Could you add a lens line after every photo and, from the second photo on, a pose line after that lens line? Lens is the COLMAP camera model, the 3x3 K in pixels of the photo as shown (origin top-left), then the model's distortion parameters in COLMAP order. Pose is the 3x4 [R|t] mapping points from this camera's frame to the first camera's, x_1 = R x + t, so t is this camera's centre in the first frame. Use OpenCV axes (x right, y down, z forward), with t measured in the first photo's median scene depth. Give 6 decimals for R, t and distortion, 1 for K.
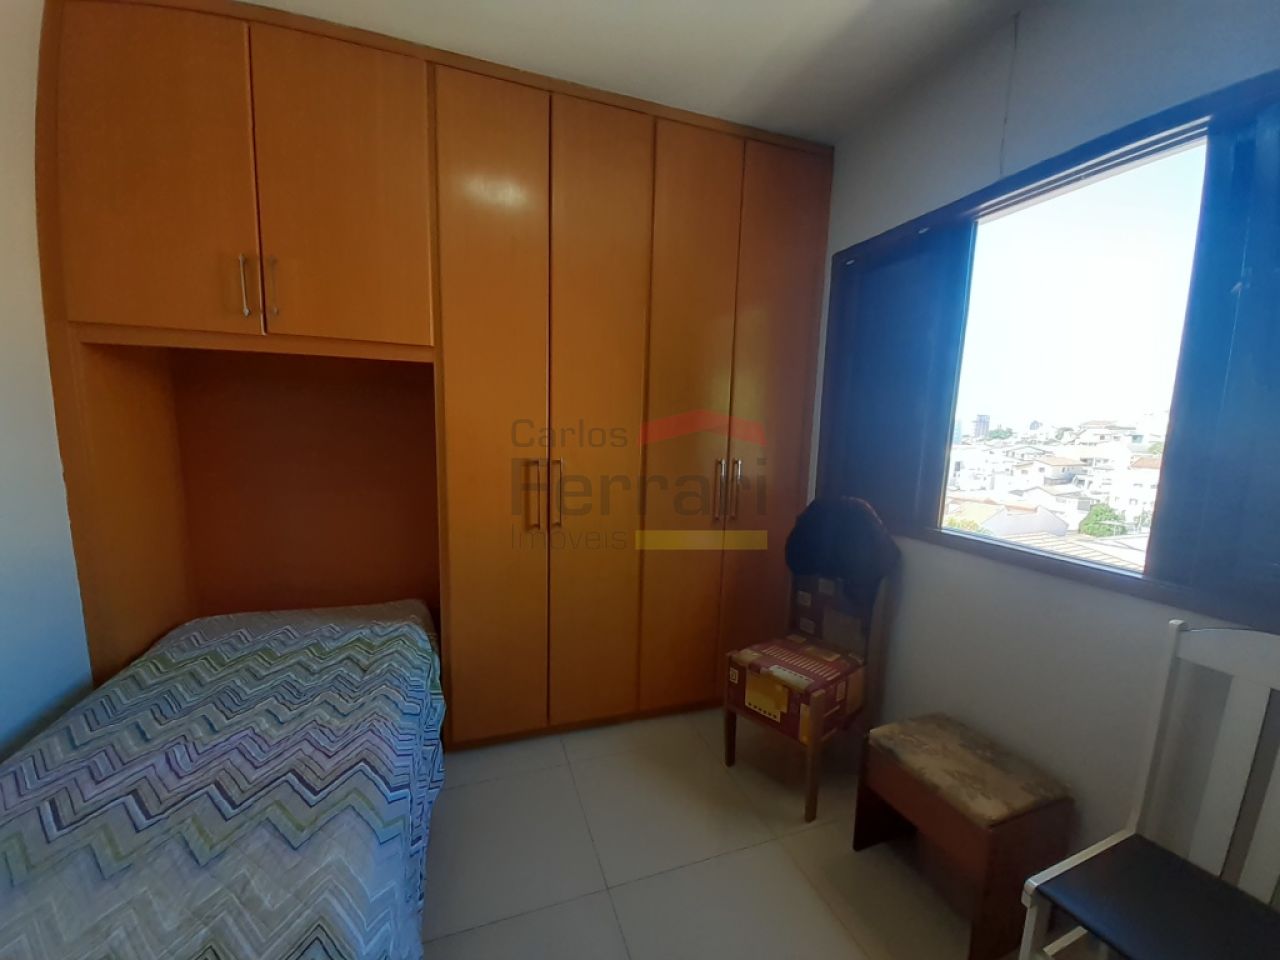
lens RADIAL K [[514.7, 0, 652.6], [0, 514.7, 498.7], [0, 0, 1]] dist [0.026155, -0.019432]
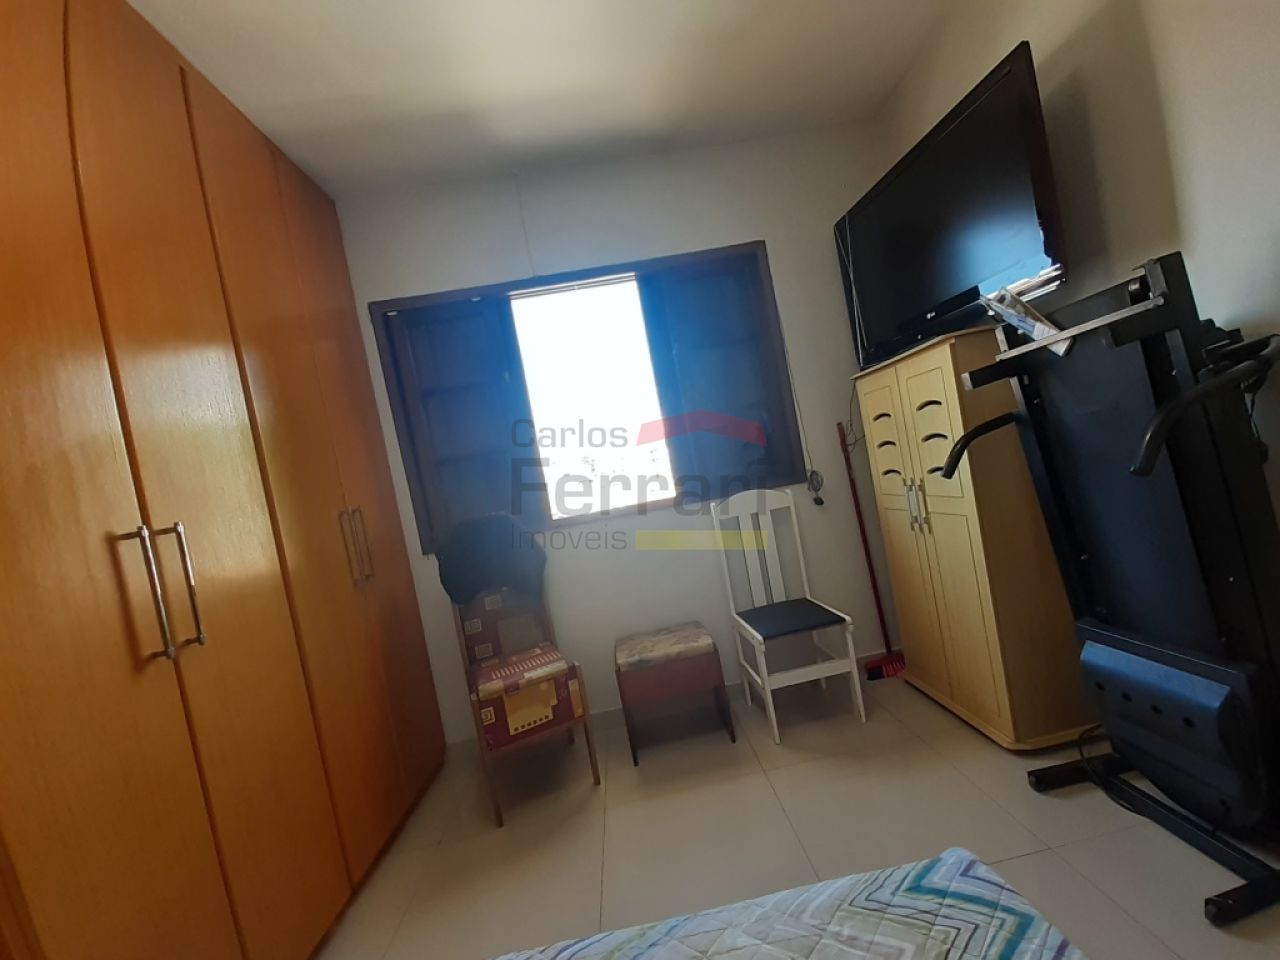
lens RADIAL K [[514.7, 0, 652.6], [0, 514.7, 498.7], [0, 0, 1]] dist [0.026155, -0.019432]
pose [[0.264503, -0.114831, 0.957524, -0.602858], [0.323000, 0.946089, 0.024236, 0.054400], [-0.908686, 0.302870, 0.287333, 0.368482]]
